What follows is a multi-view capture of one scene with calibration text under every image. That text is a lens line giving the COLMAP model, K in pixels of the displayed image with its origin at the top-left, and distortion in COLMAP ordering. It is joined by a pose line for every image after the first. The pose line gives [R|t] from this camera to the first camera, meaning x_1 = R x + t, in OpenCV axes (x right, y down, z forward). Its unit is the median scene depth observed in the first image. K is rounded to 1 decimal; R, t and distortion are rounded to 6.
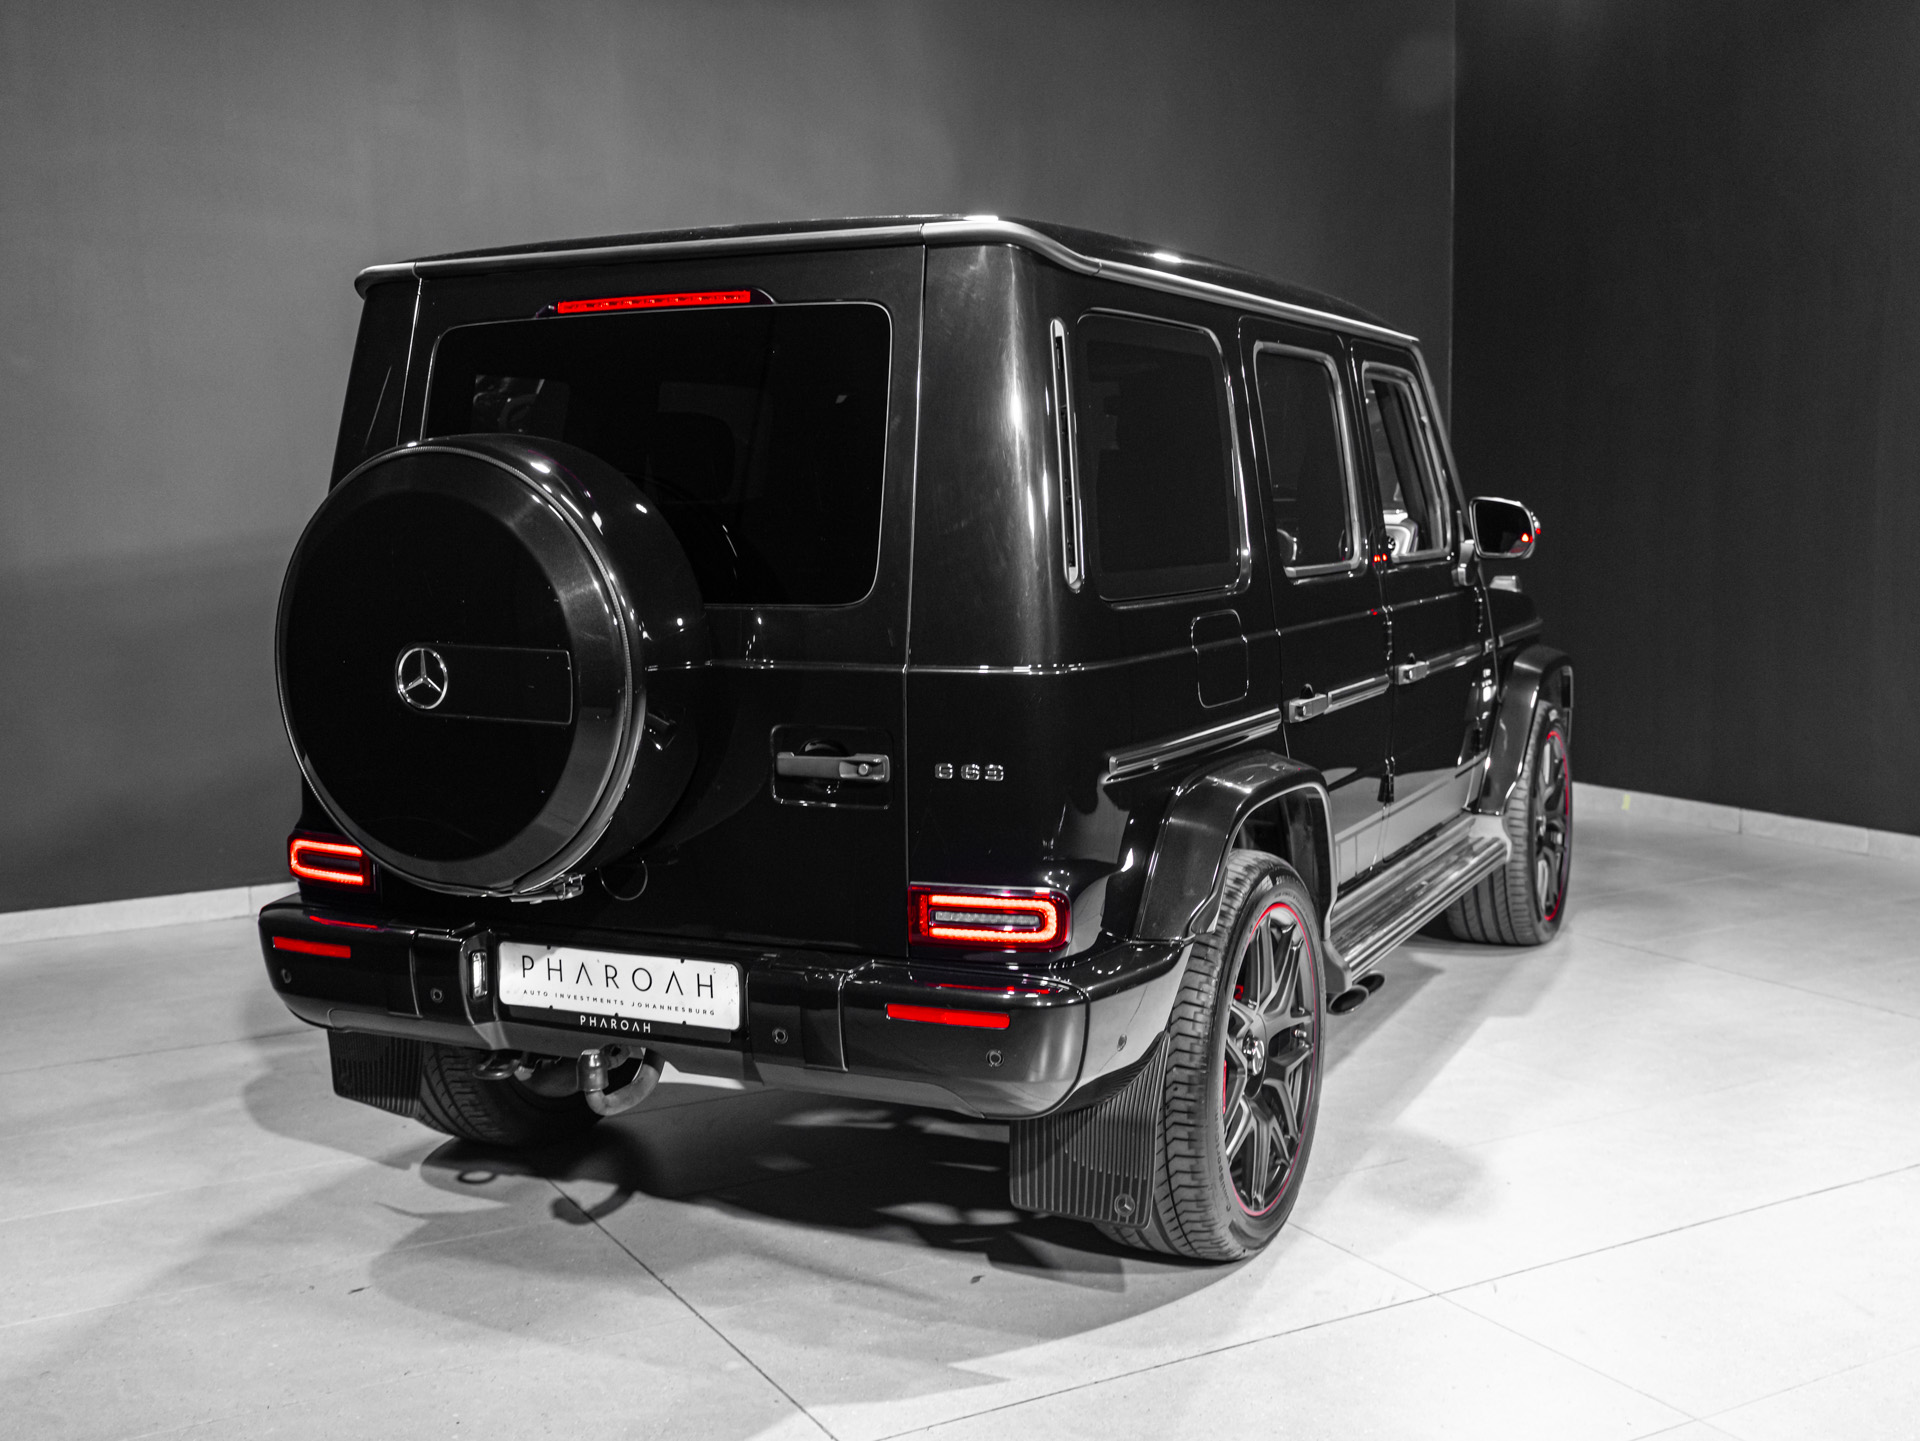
lens RADIAL K [[2072.1, 0, 948.2], [0, 2072.1, 727.4], [0, 0, 1]] dist [0.017005, 0.000000]
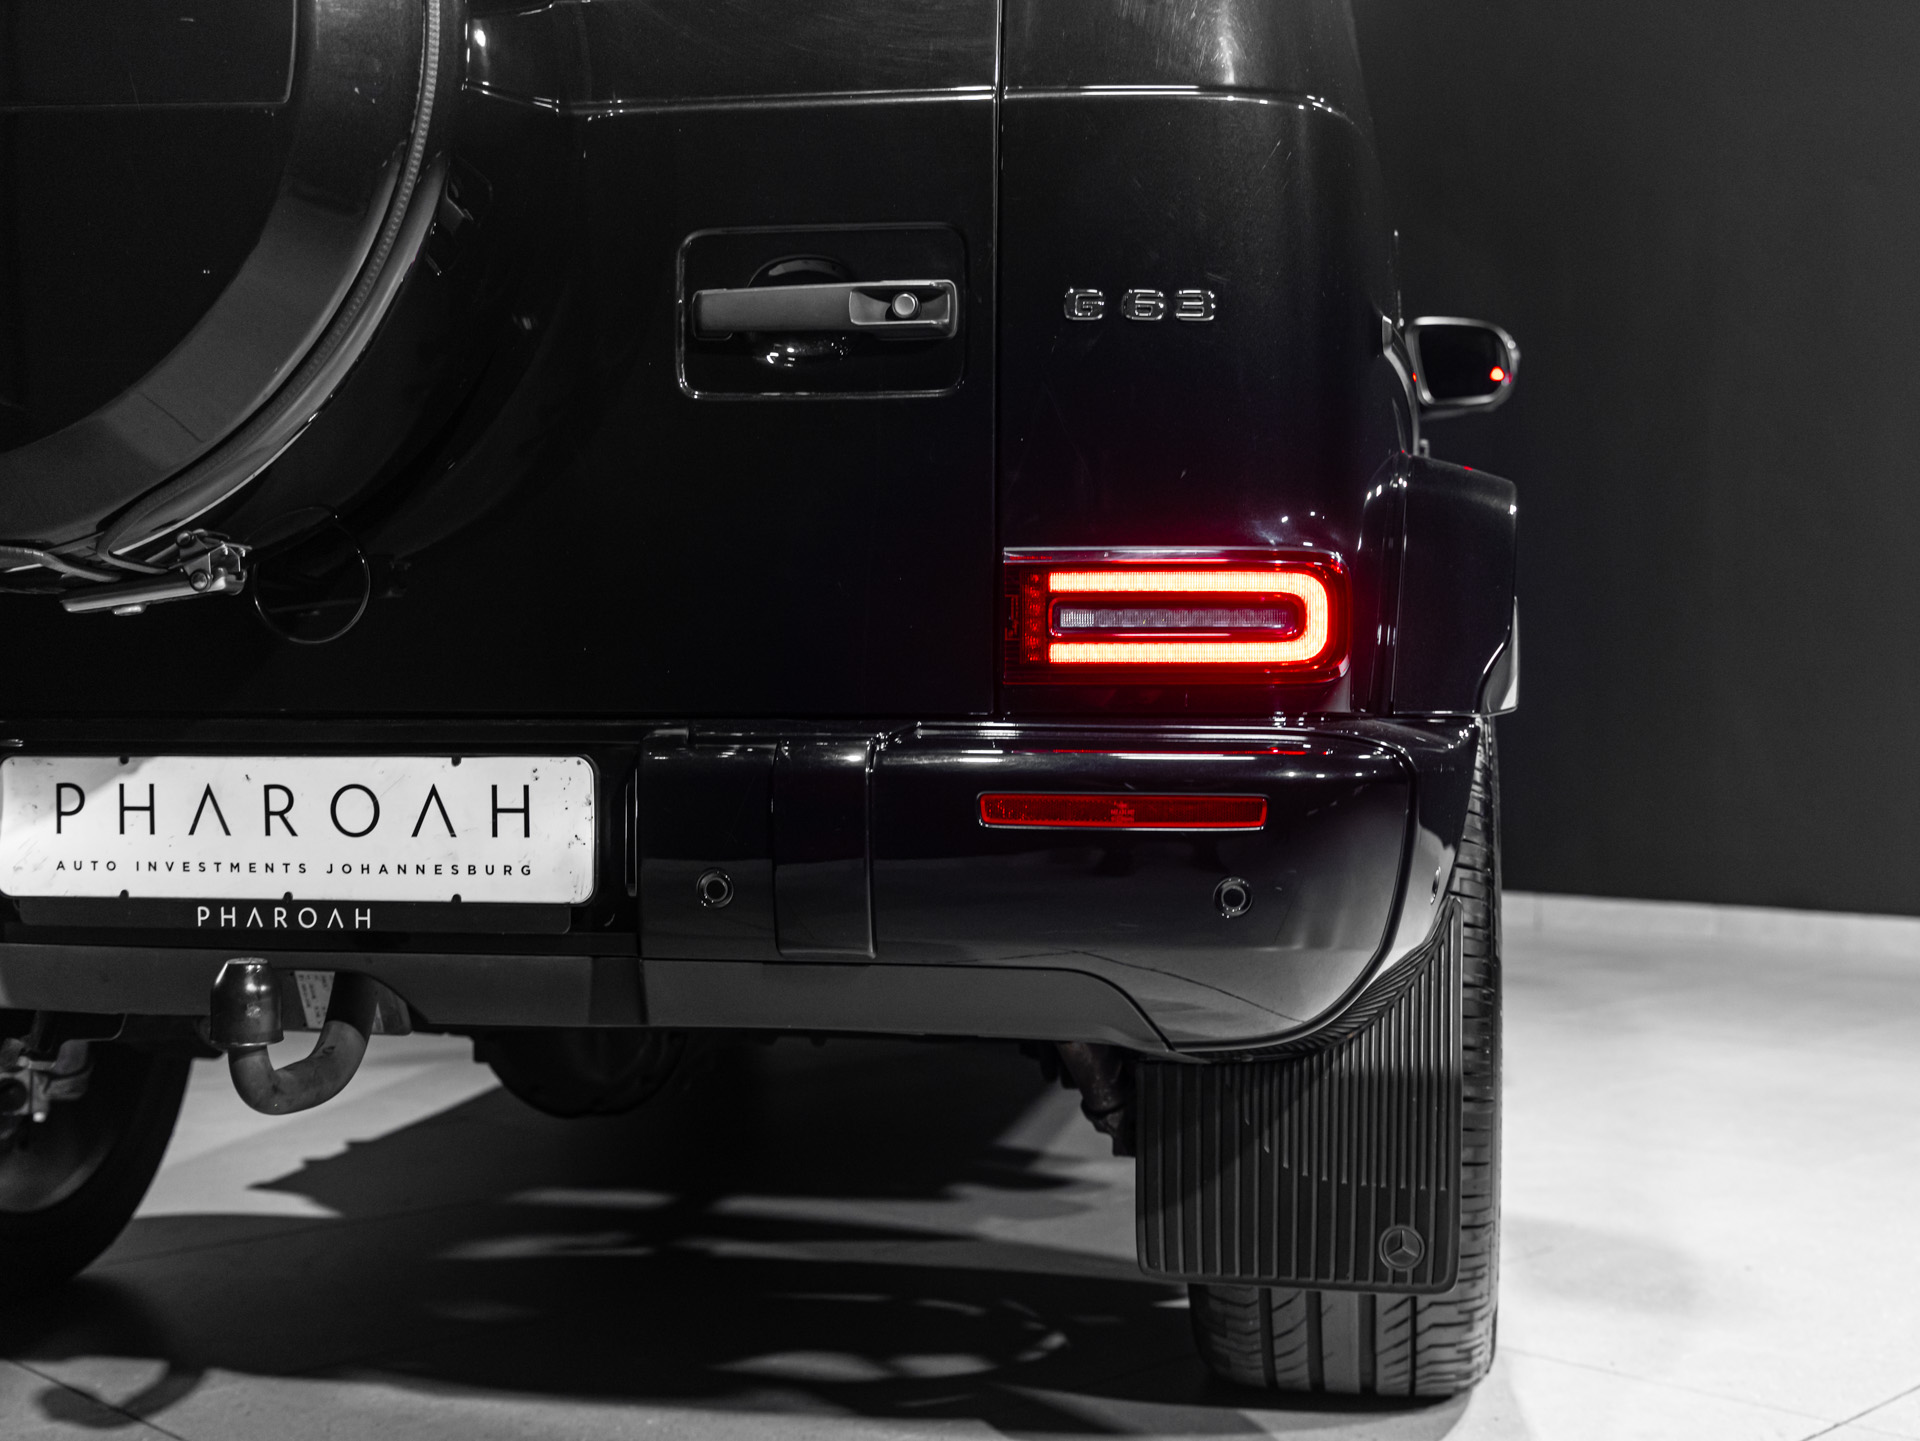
lens RADIAL K [[2426.4, 0, 947.7], [0, 2426.4, 718.2], [0, 0, 1]] dist [-0.005065, 0.000000]
pose [[0.963195, 0.014384, 0.268420, -0.165489], [0.015484, 0.993940, -0.108824, 0.161289], [-0.268358, 0.108975, 0.957135, 0.454868]]
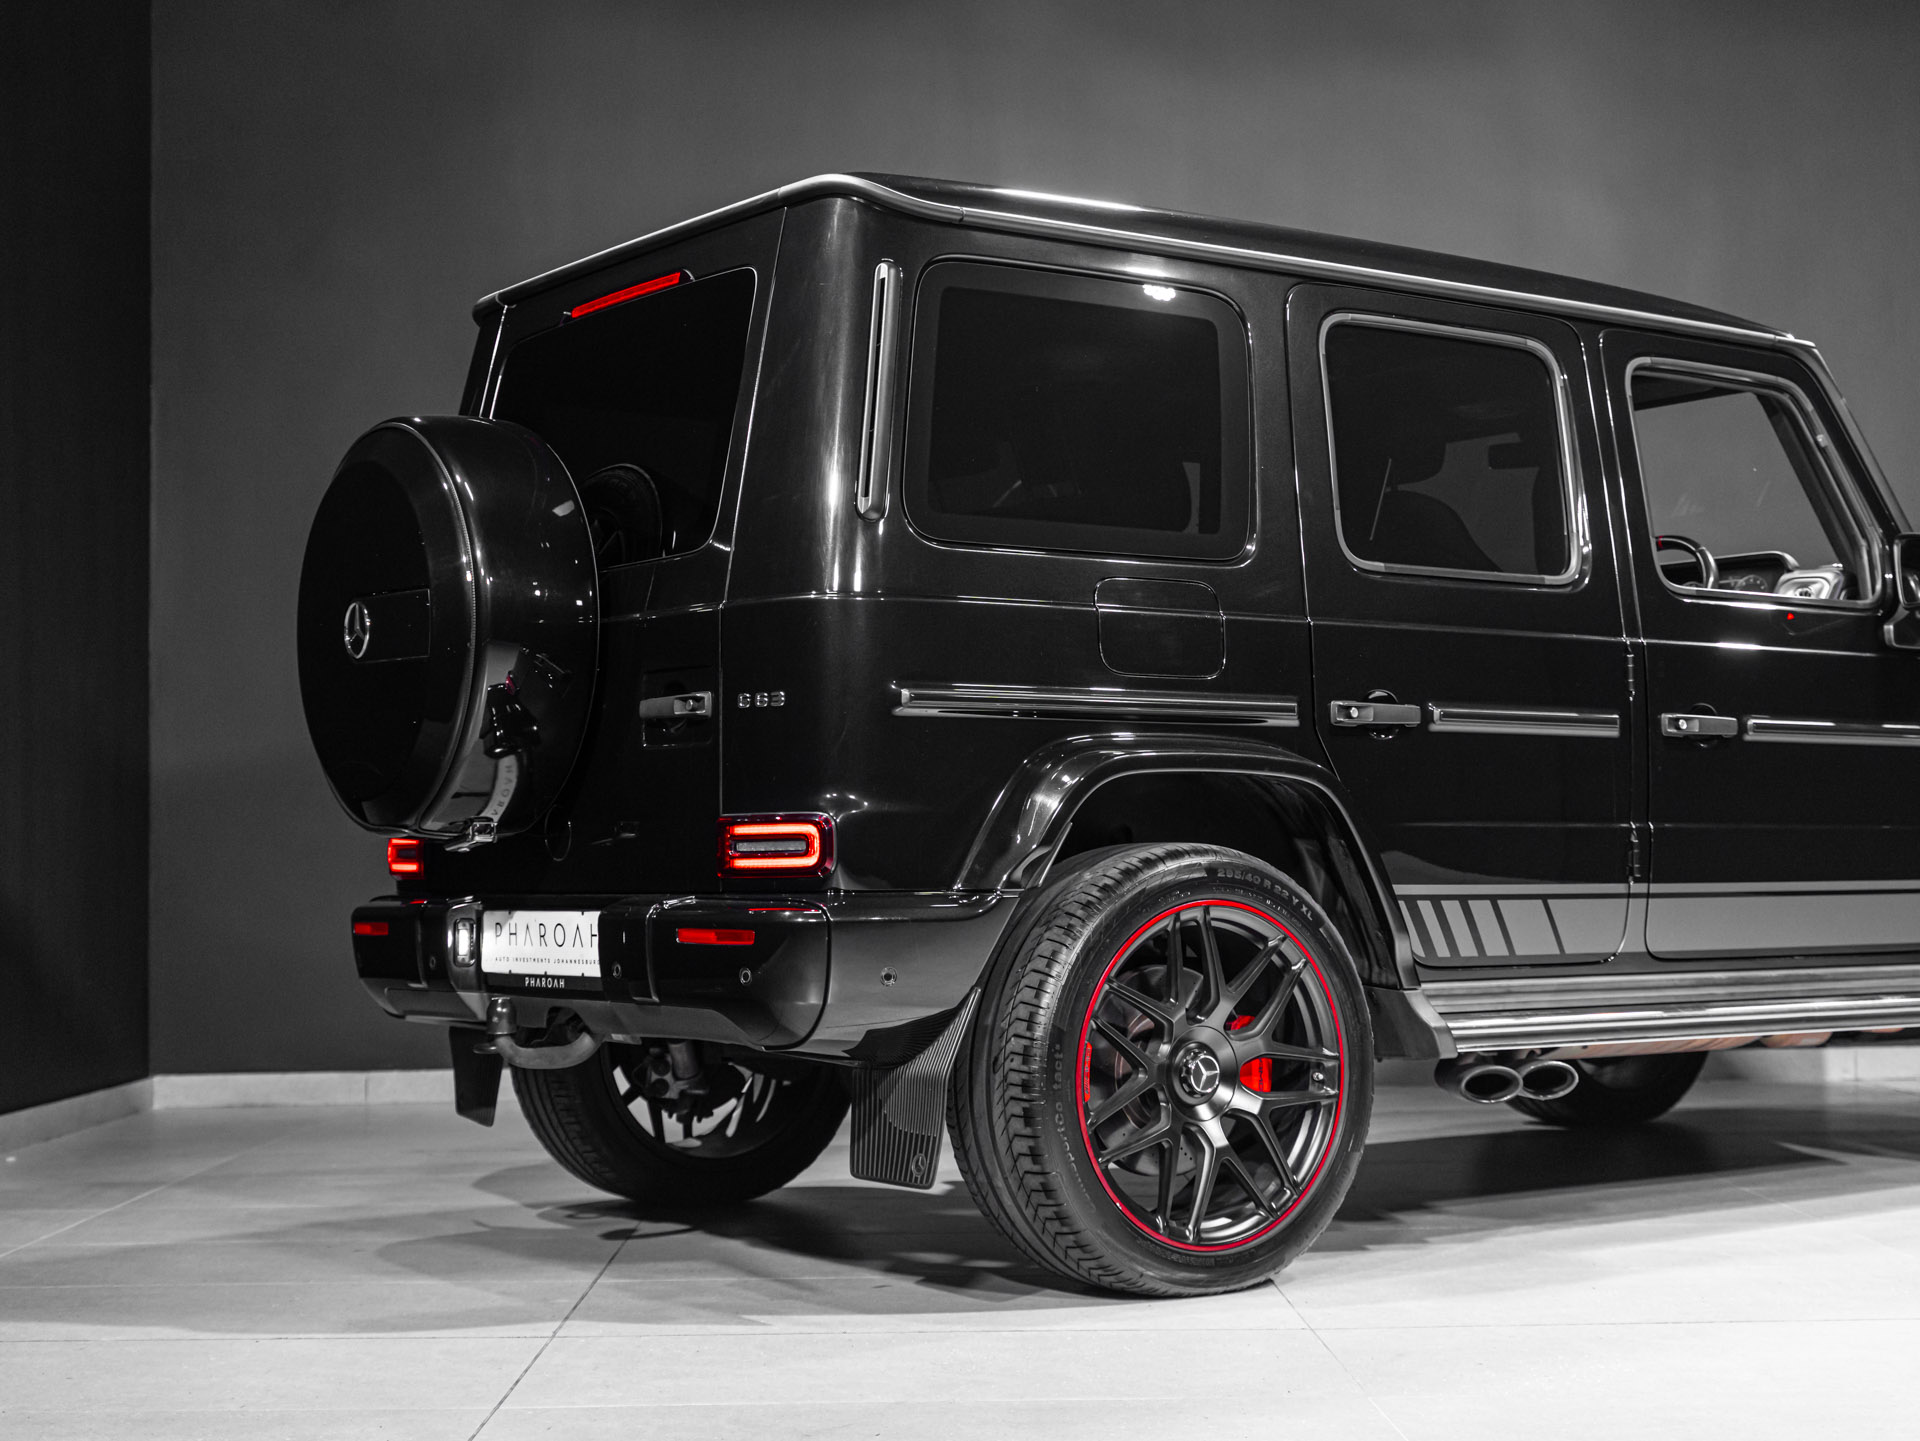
lens RADIAL K [[2888.8, 0, 955.1], [0, 2888.8, 723.9], [0, 0, 1]] dist [-0.009940, 0.000000]
pose [[0.880911, -0.016765, -0.472984, 0.699250], [-0.058056, 0.987997, -0.143146, 0.211187], [0.469707, 0.153558, 0.869365, -0.162016]]
